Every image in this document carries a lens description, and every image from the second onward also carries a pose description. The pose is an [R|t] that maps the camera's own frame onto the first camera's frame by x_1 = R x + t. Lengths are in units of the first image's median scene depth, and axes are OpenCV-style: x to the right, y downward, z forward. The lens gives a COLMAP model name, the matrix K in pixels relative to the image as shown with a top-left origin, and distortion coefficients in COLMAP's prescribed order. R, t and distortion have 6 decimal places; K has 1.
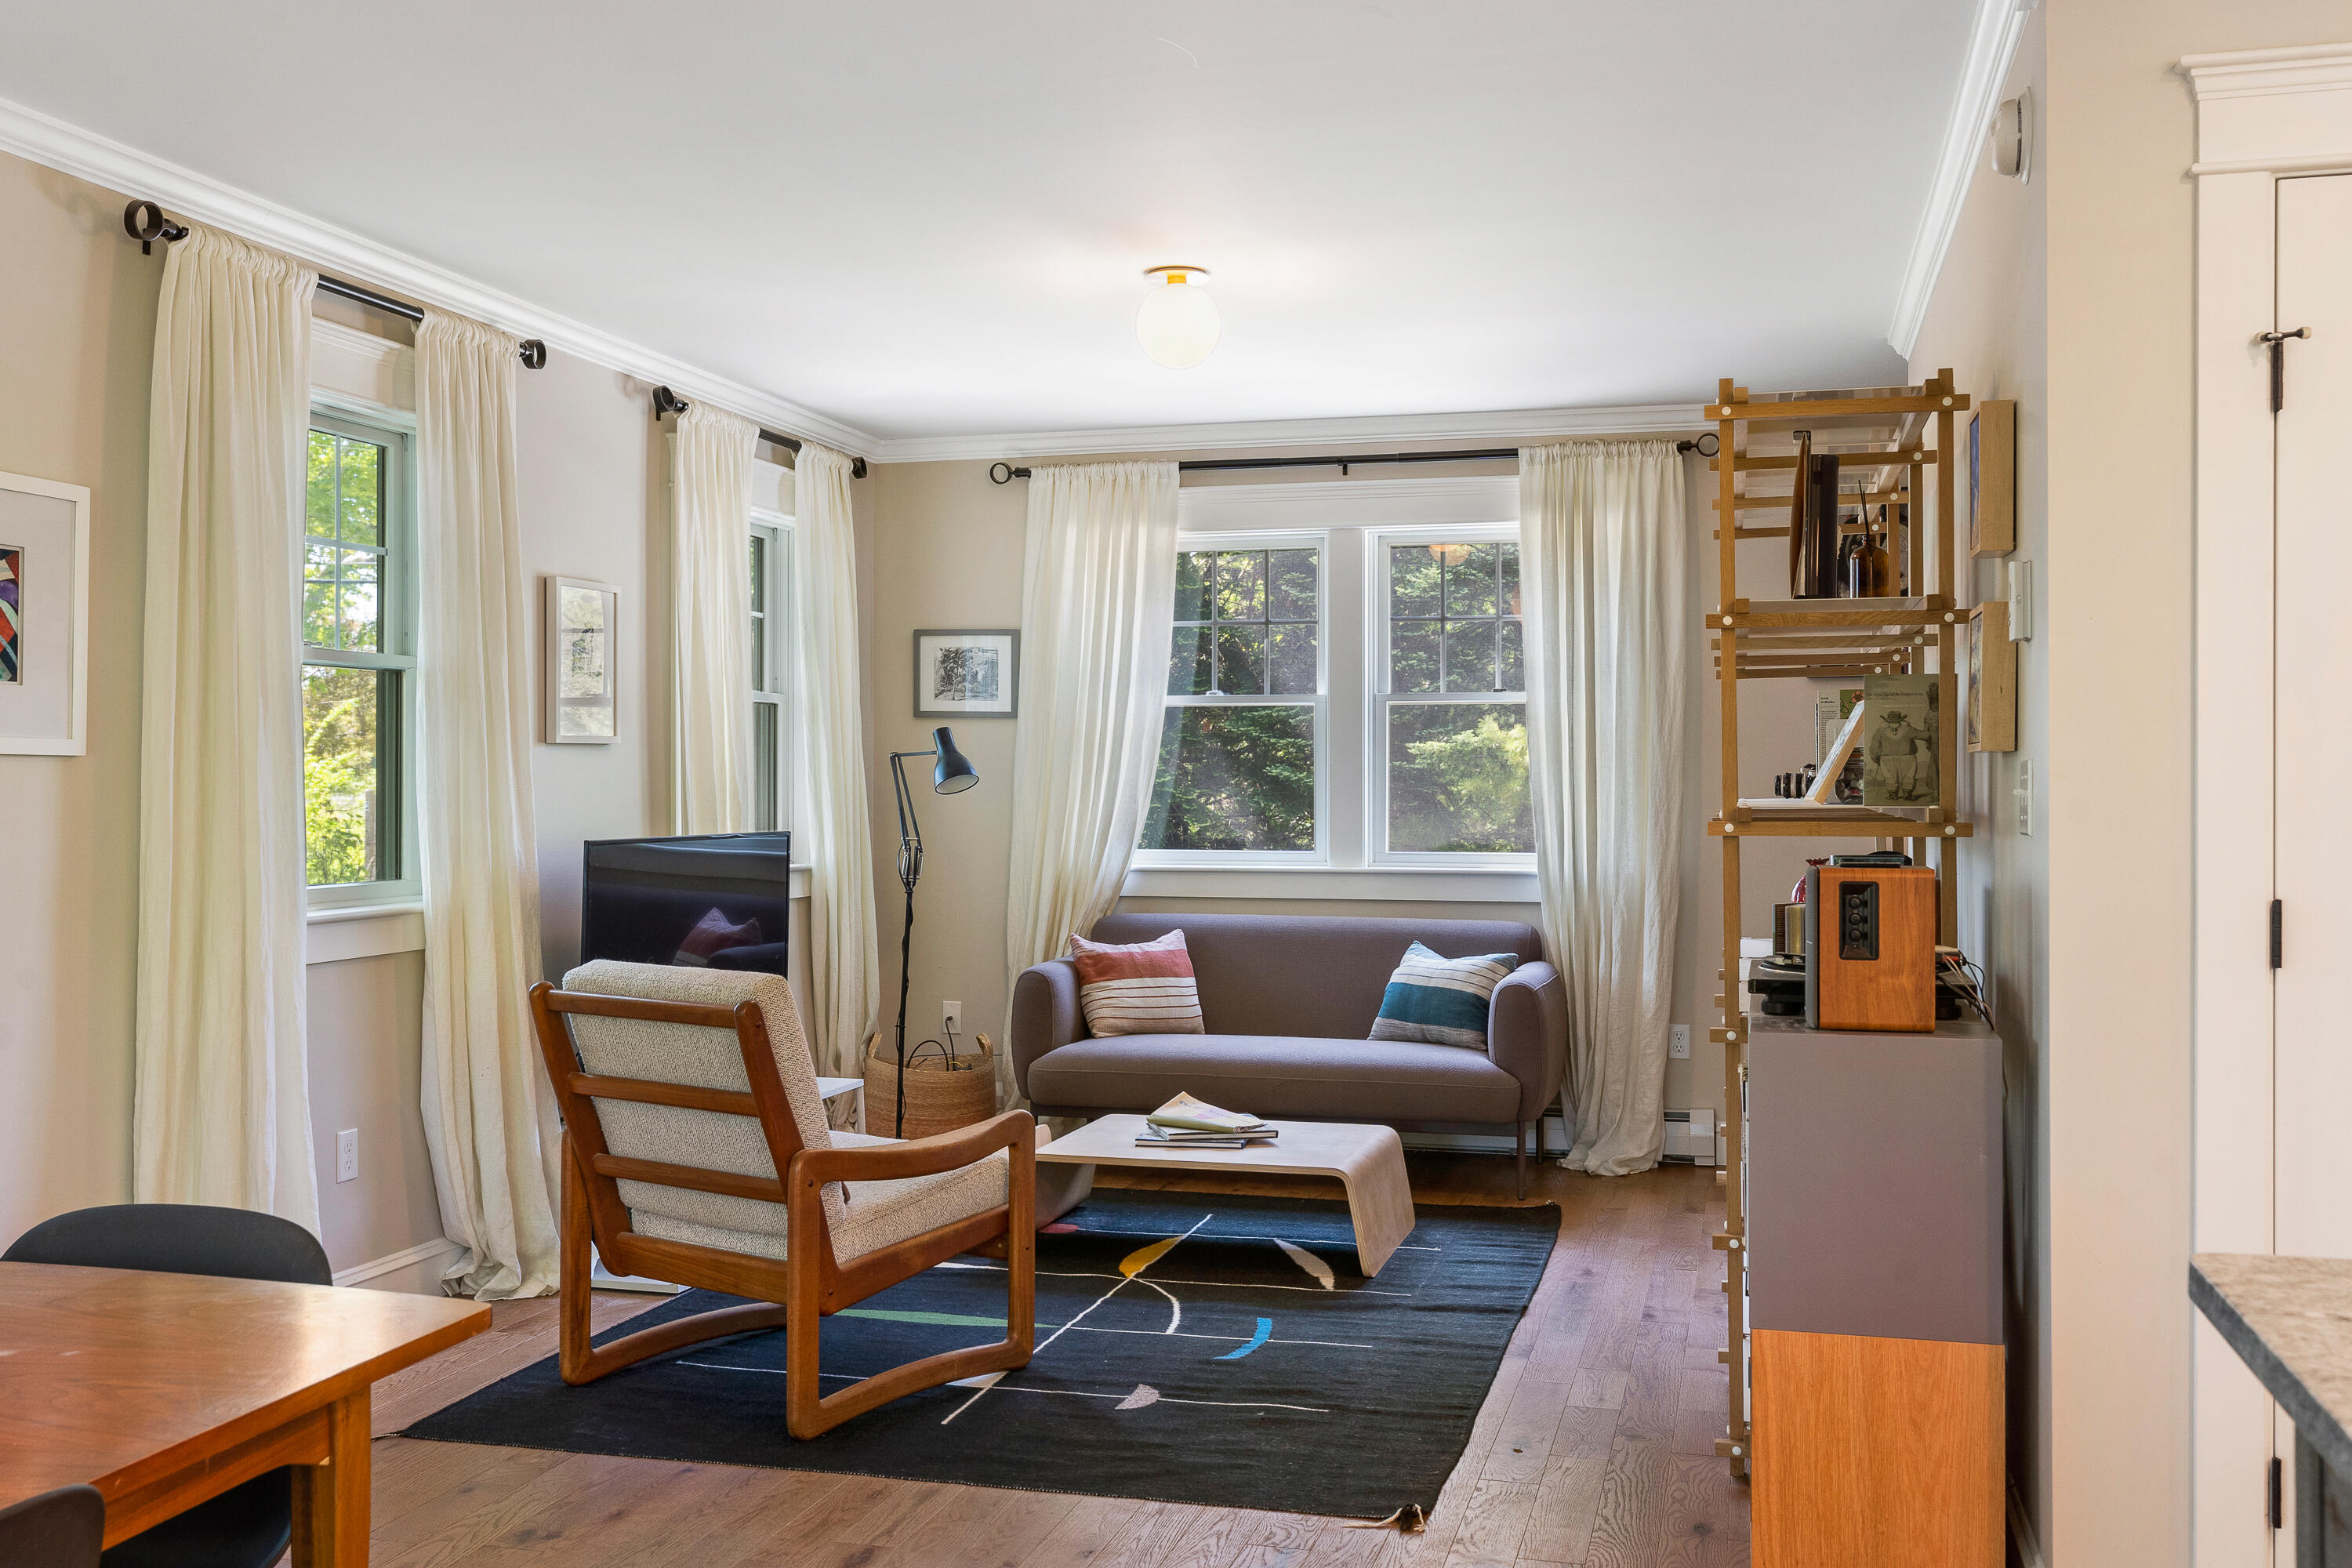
lens RADIAL K [[2174.5, 0, 1162.5], [0, 2174.5, 779.8], [0, 0, 1]] dist [-0.004738, 0.000000]
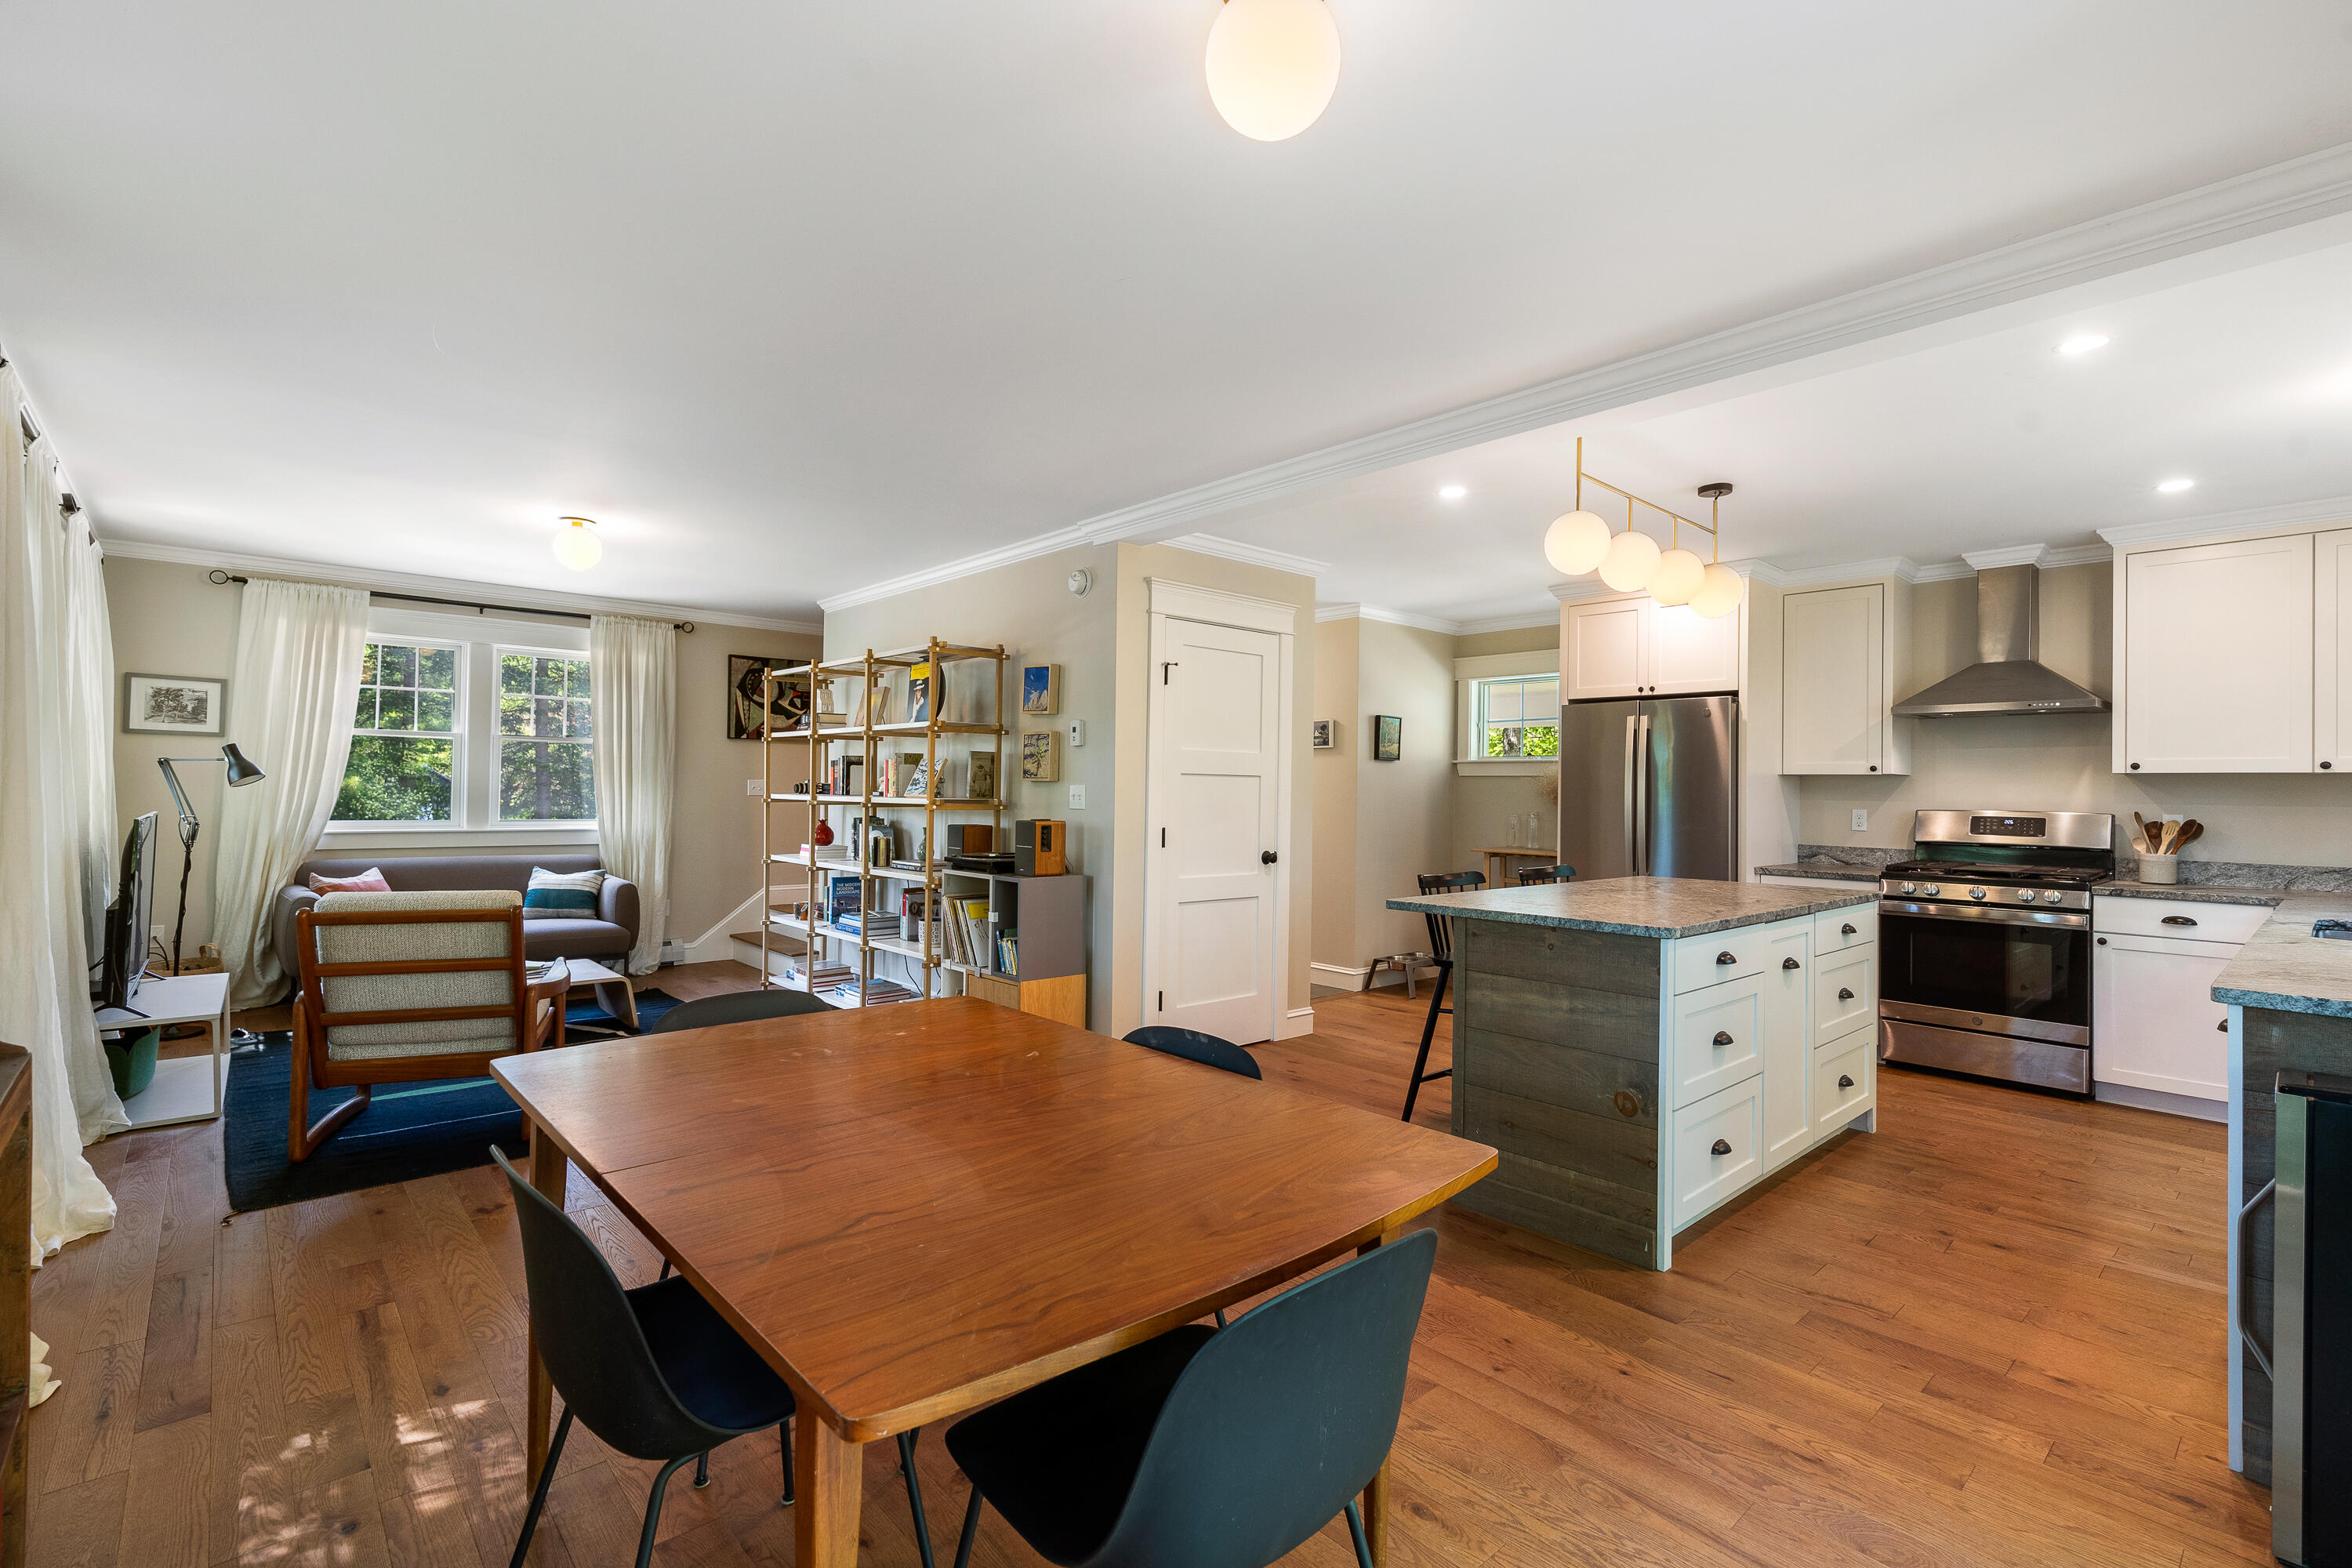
lens RADIAL K [[1068.0, 0, 1160.9], [0, 1068.0, 781.1], [0, 0, 1]] dist [-0.001863, 0.003430]
pose [[0.544242, 0.015105, 0.838792, -0.415660], [-0.015546, 0.999848, -0.007918, -0.002017], [-0.838784, -0.008730, 0.544394, 0.038692]]
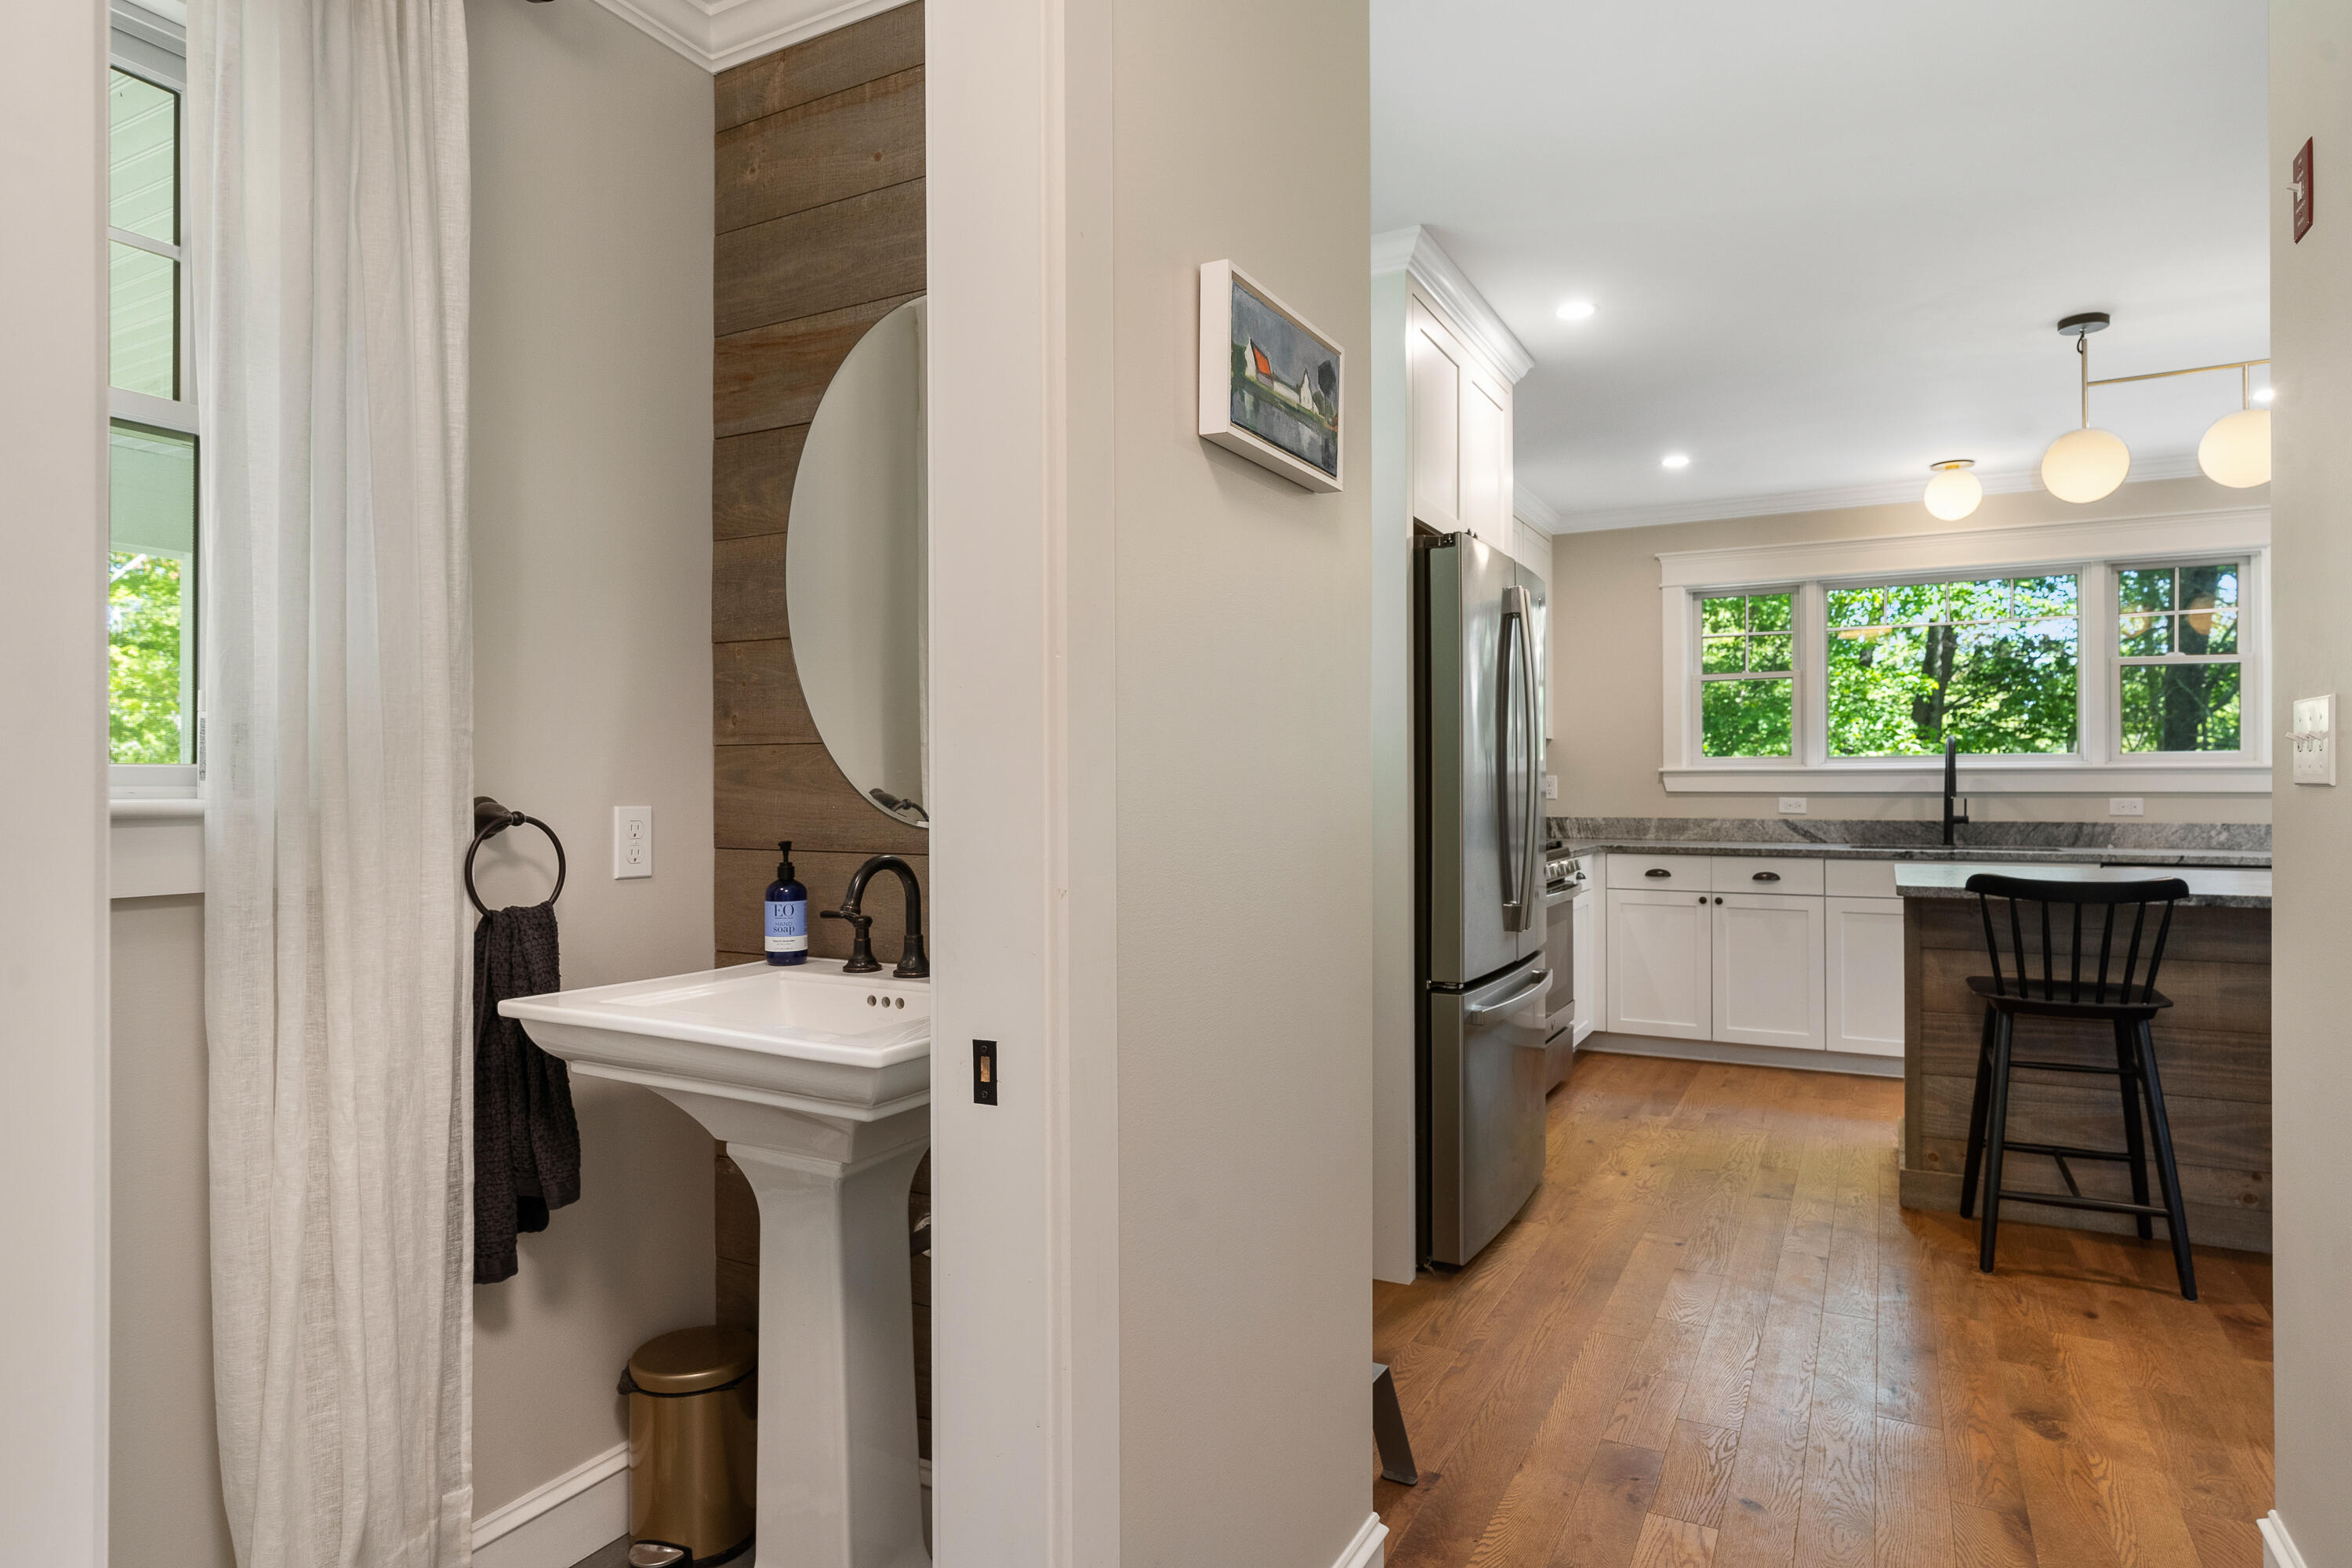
lens RADIAL K [[1350.7, 0, 1159.8], [0, 1350.7, 787.8], [0, 0, 1]] dist [-0.005343, 0.004111]
pose [[-0.977210, 0.002075, 0.212264, 0.590568], [0.002319, 0.999997, 0.000898, 0.012051], [-0.212262, 0.001370, -0.977212, 0.781470]]
